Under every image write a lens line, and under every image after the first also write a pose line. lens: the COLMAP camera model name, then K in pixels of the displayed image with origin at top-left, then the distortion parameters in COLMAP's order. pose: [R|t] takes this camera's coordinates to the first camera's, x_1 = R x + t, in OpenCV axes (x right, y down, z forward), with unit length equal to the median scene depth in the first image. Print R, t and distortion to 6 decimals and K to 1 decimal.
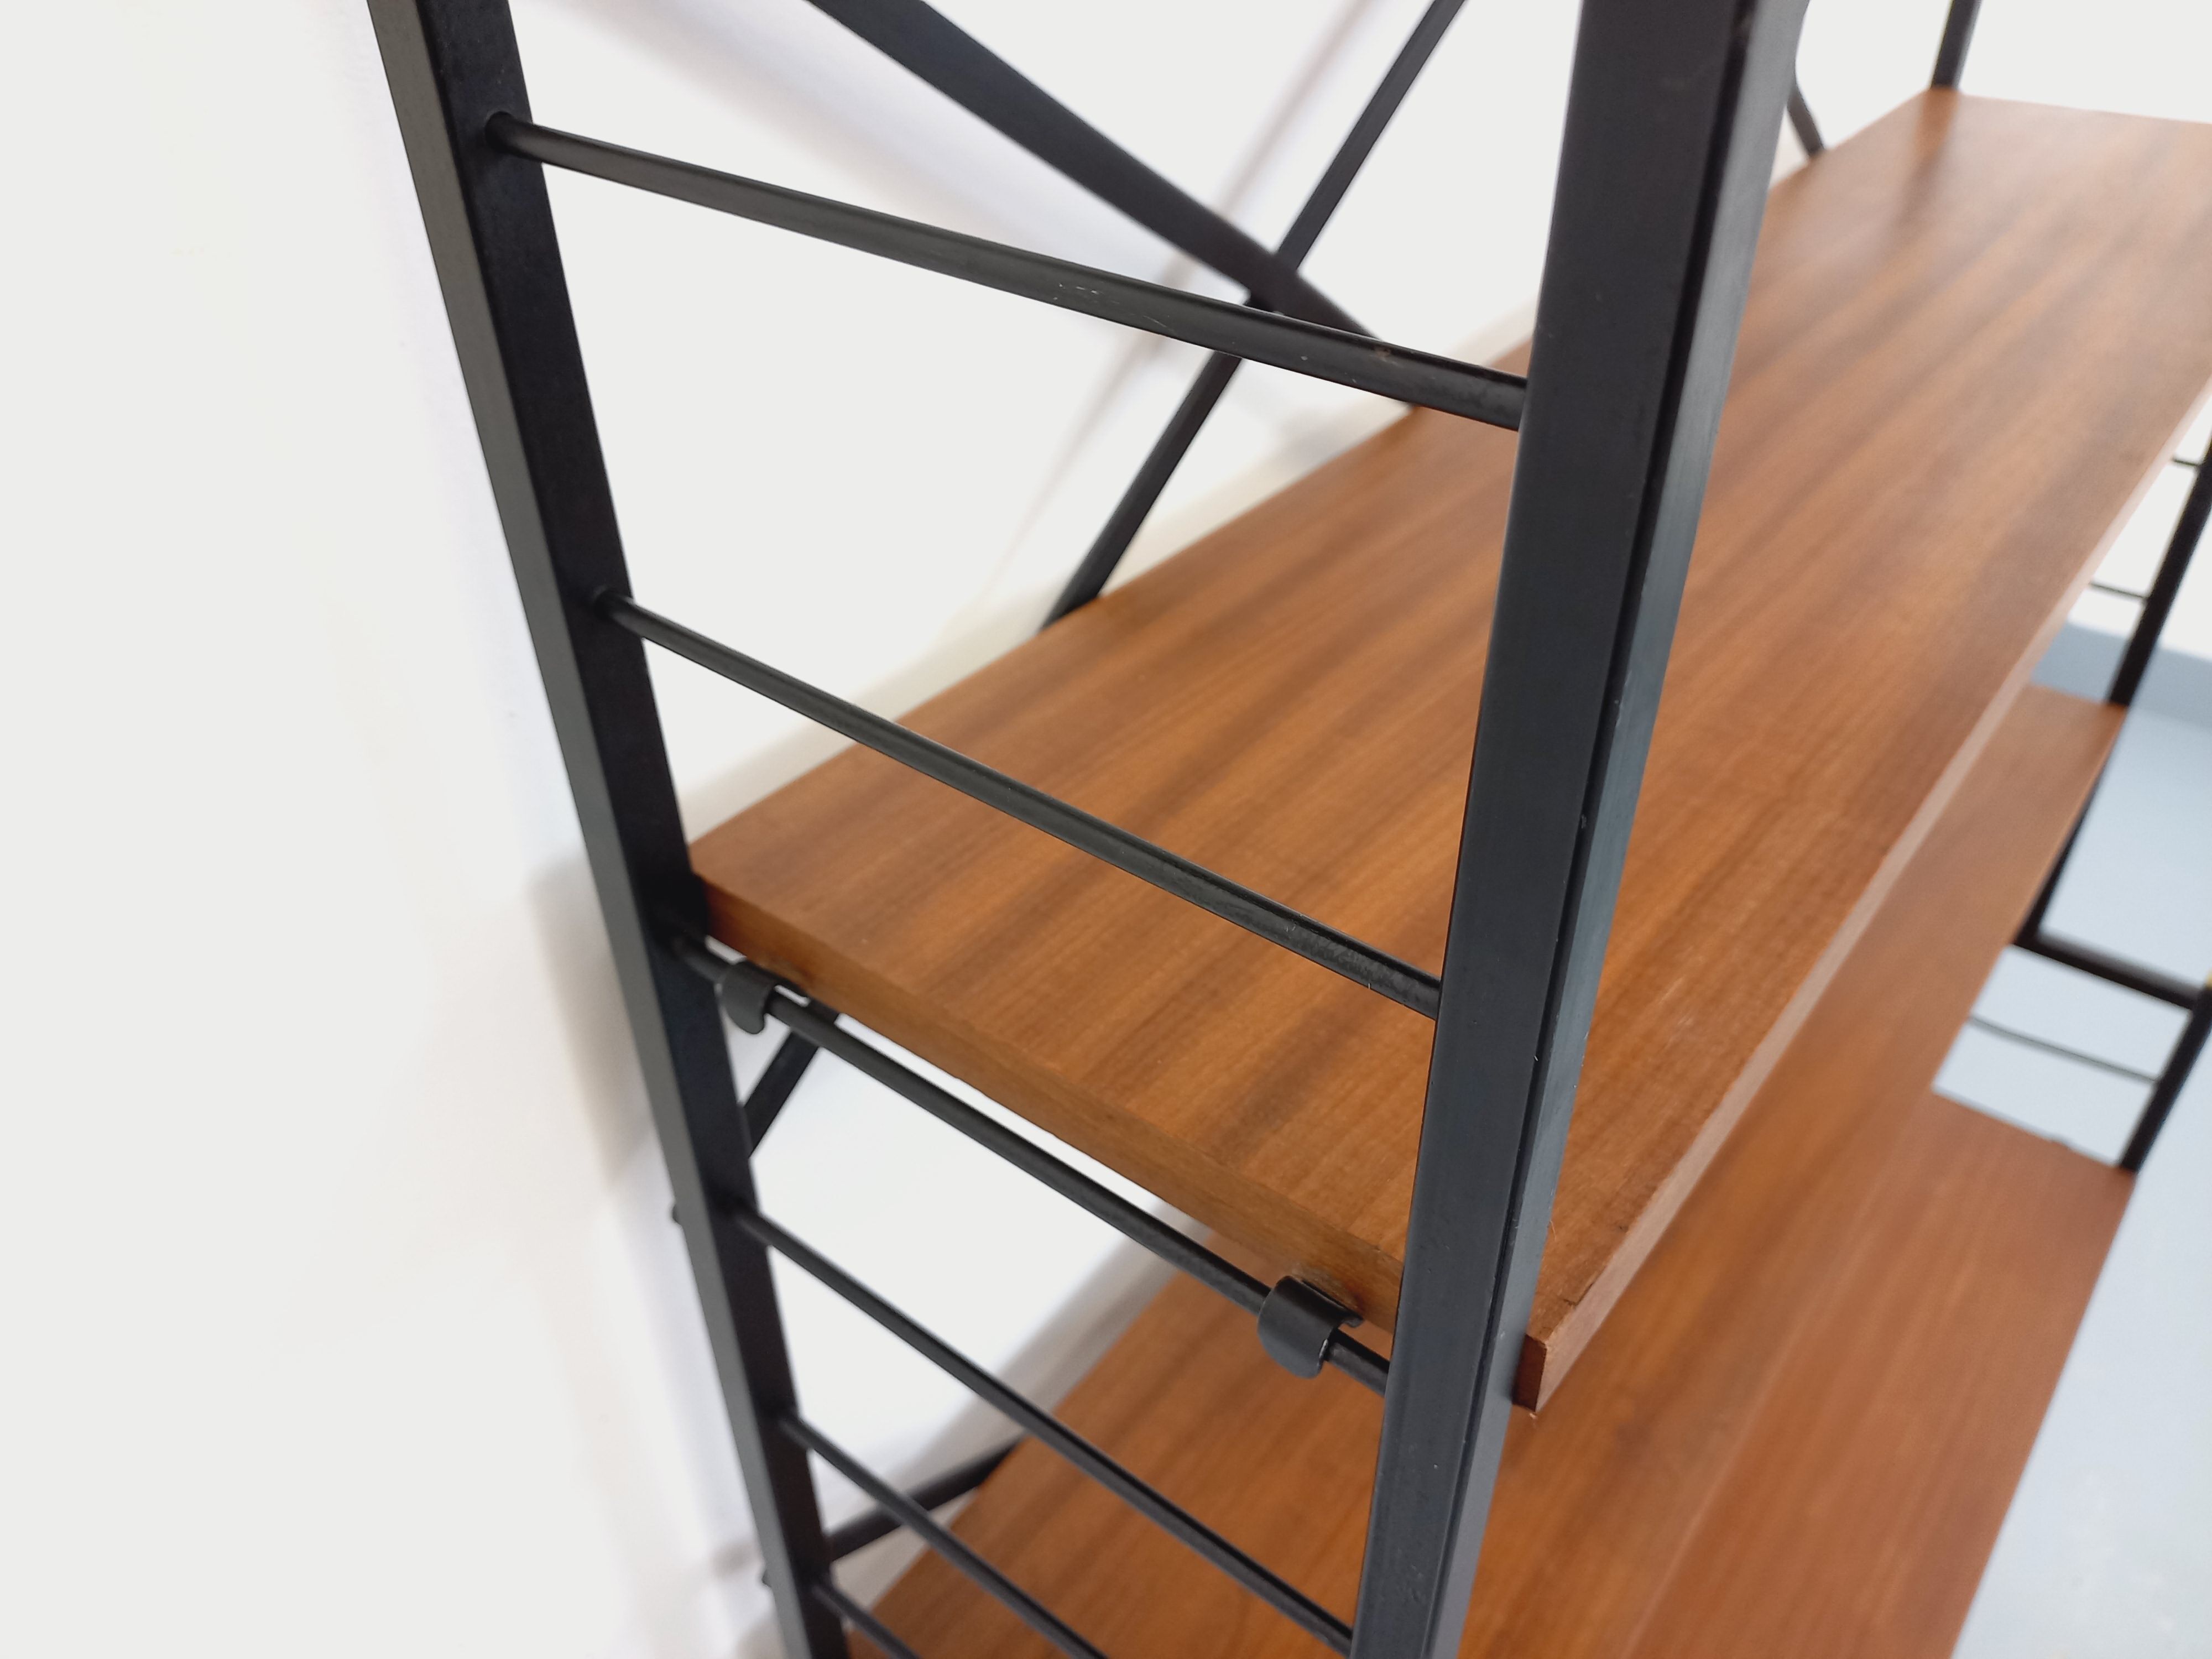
lens RADIAL K [[1619.6, 0, 1097.7], [0, 1619.6, 809.2], [0, 0, 1]] dist [0.094200, -0.105660]
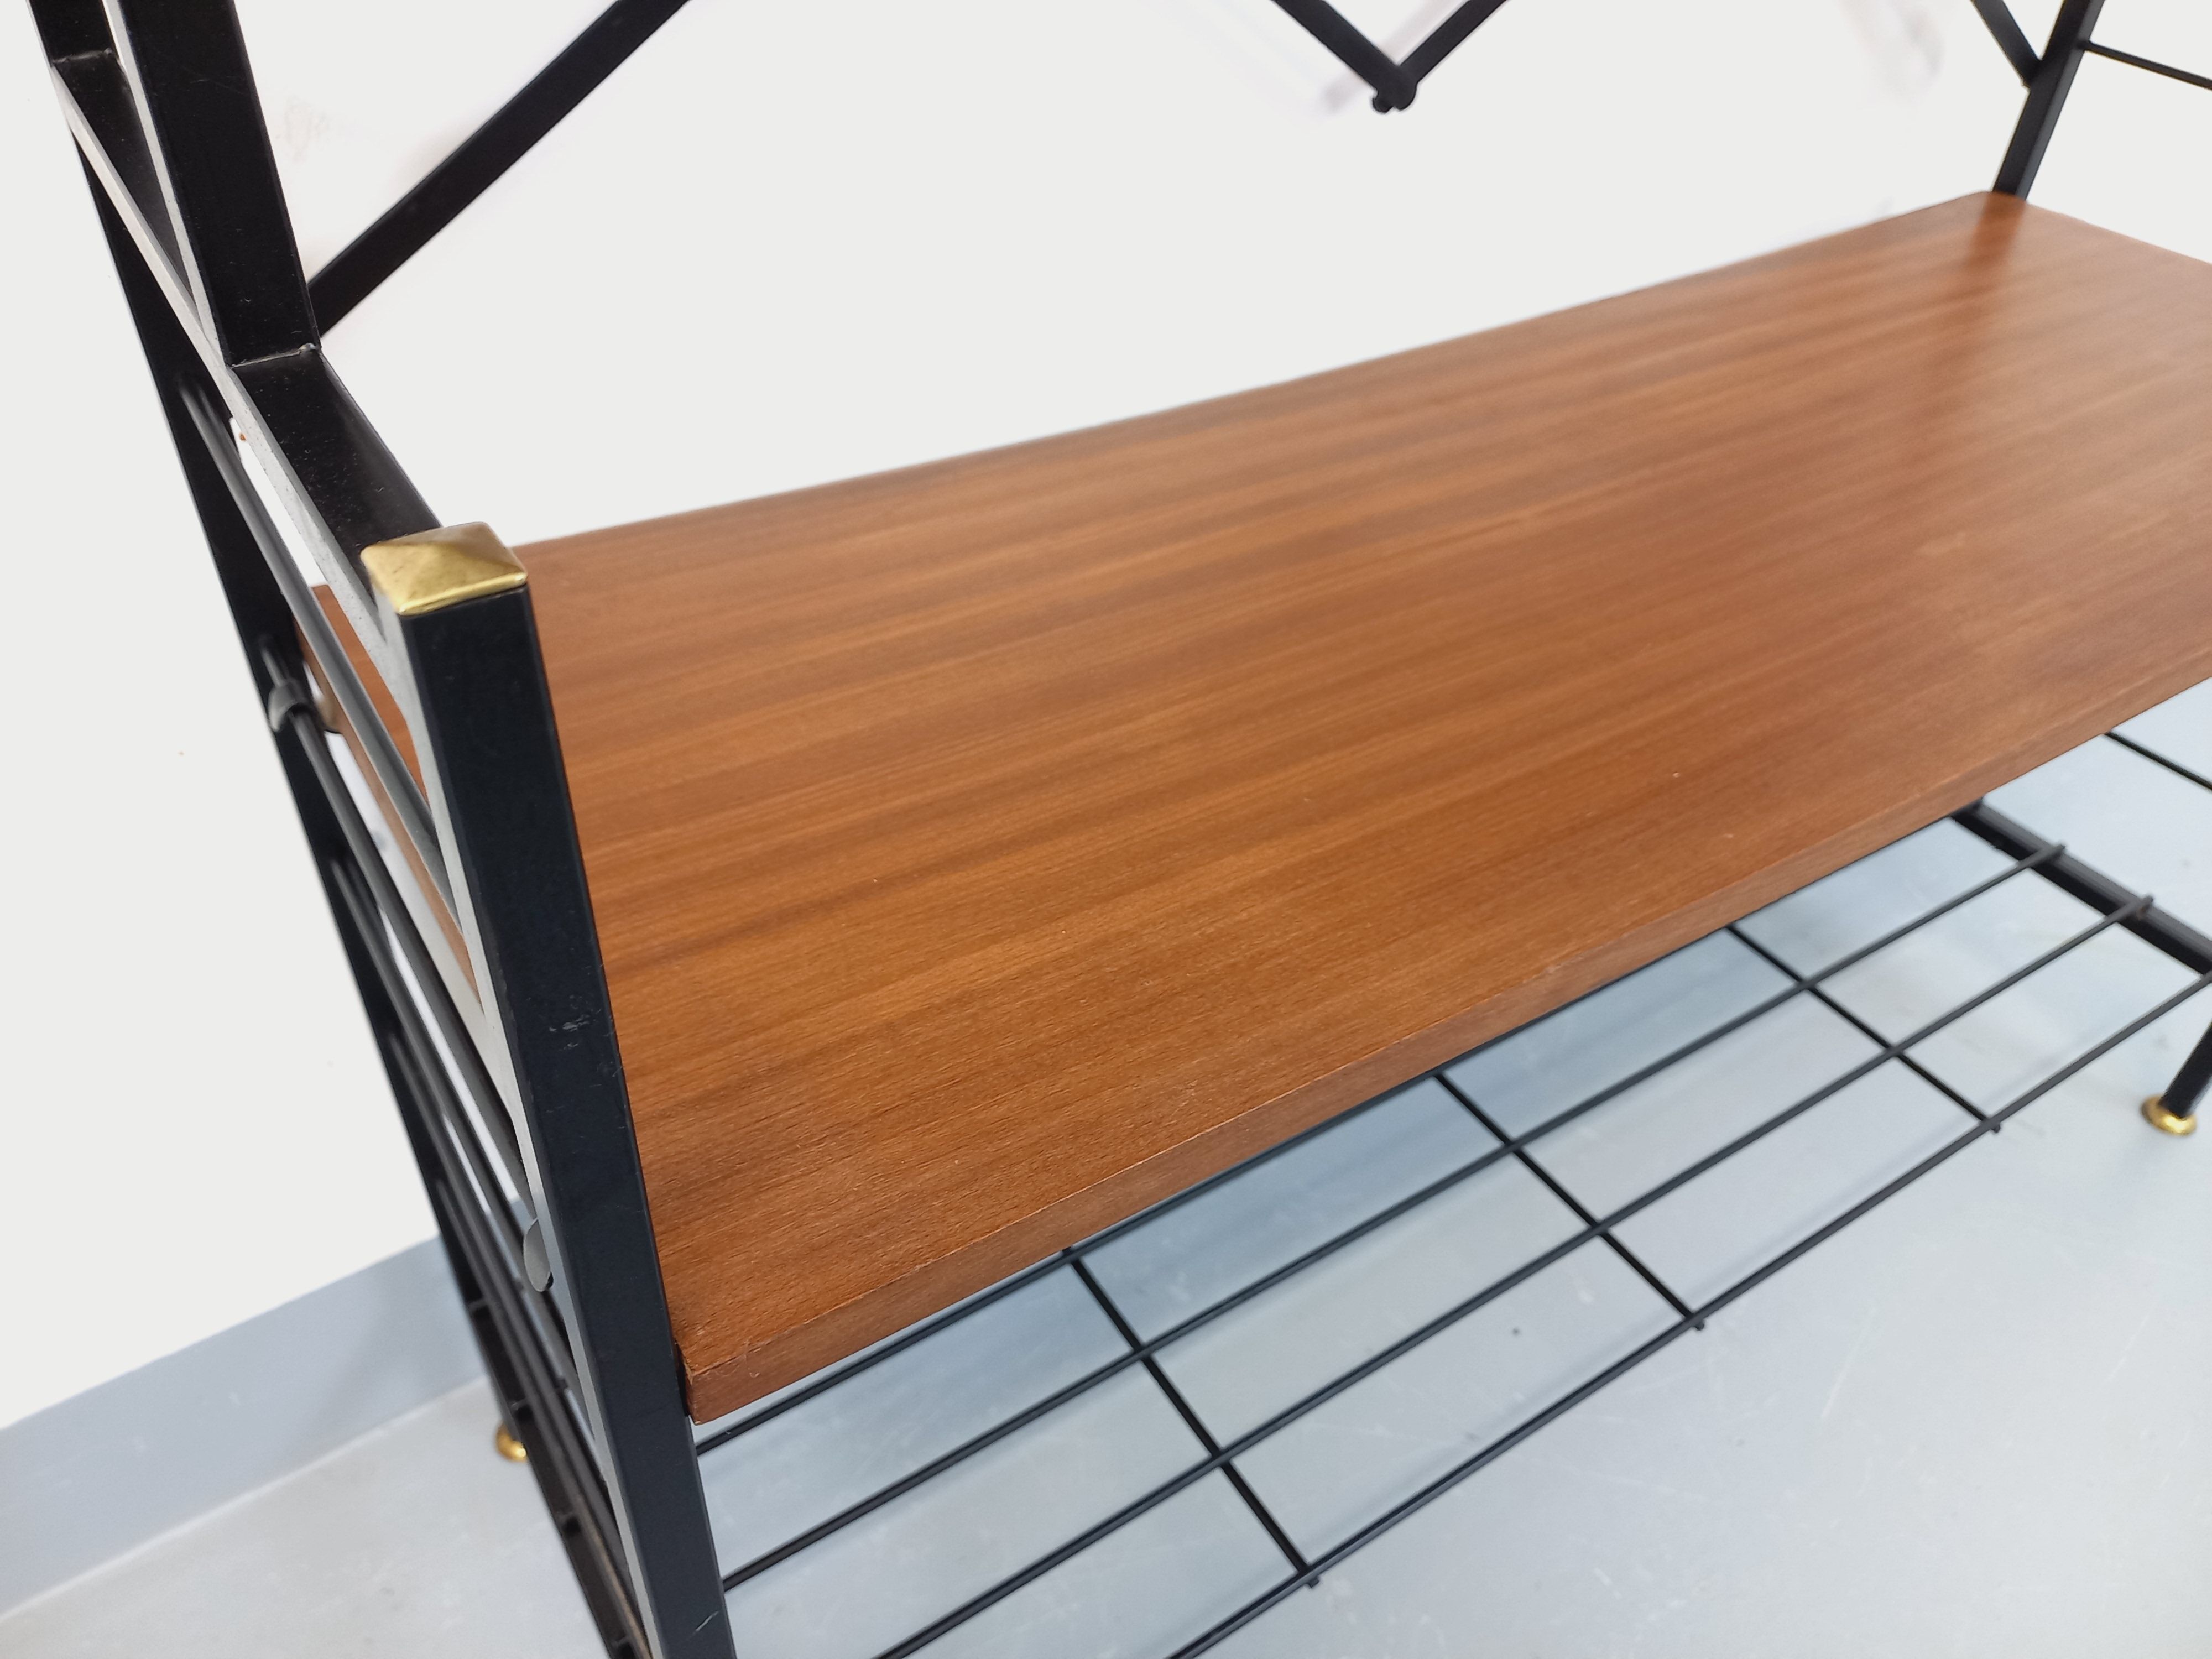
lens RADIAL K [[1619.6, 0, 1097.7], [0, 1619.6, 809.2], [0, 0, 1]] dist [0.094200, -0.105660]
pose [[0.948853, 0.241462, -0.203407, 0.757733], [-0.231995, 0.970228, 0.069537, 1.464596], [0.214142, -0.018791, 0.976622, 0.866199]]
